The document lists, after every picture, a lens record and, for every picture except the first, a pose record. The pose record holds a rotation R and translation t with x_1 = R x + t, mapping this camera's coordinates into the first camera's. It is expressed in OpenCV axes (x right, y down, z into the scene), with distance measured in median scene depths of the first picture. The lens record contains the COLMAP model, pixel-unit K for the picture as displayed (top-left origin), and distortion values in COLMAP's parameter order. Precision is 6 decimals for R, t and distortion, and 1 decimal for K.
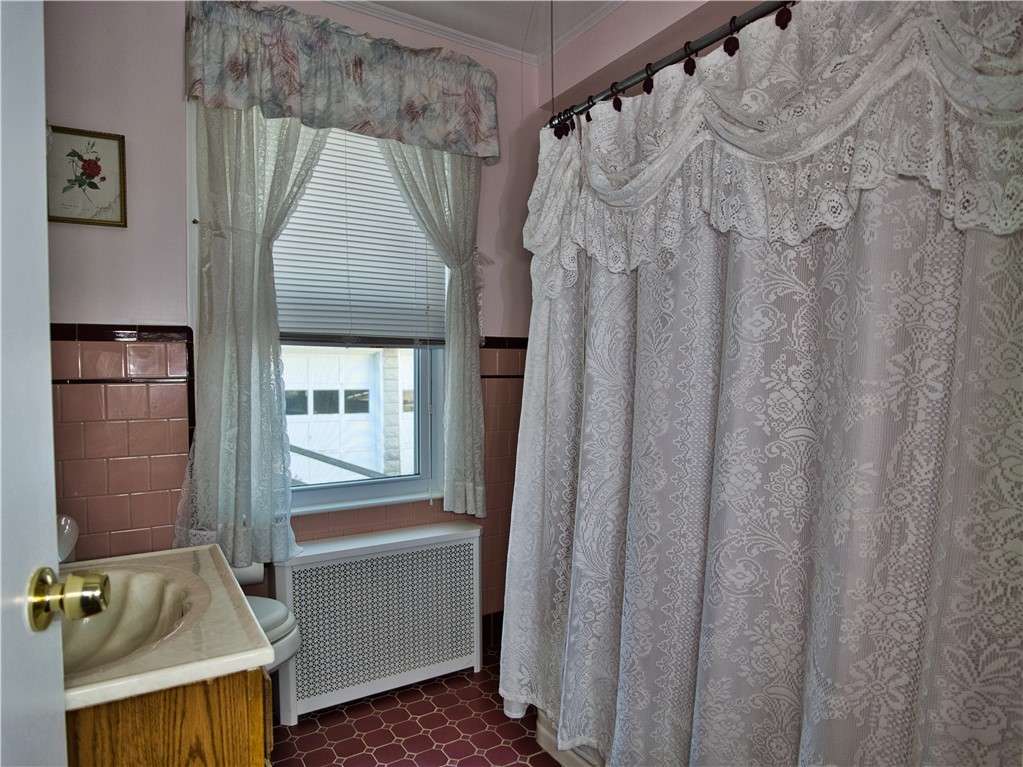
lens RADIAL K [[617.4, 0, 511.3], [0, 617.4, 386.6], [0, 0, 1]] dist [-0.052063, 0.030202]
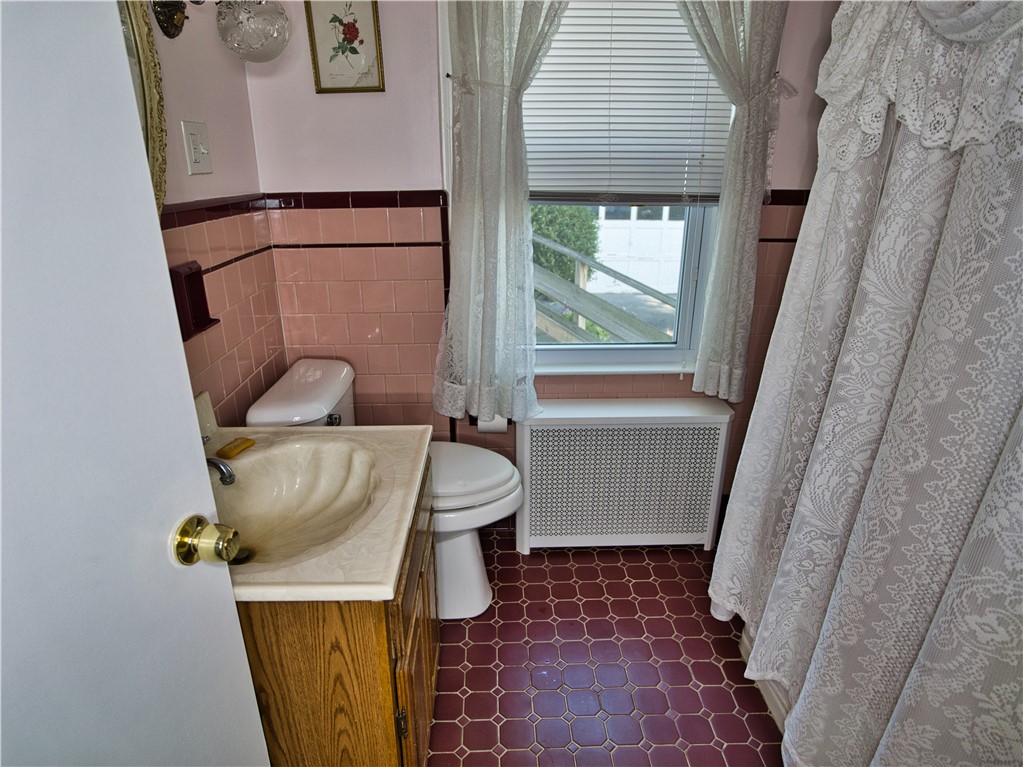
lens RADIAL K [[613.8, 0, 517.9], [0, 613.8, 383.1], [0, 0, 1]] dist [-0.045817, 0.030940]
pose [[0.864304, 0.178850, -0.470097, 0.120282], [-0.017967, 0.945025, 0.326504, -0.133160], [0.502649, -0.273752, 0.820002, 0.139762]]
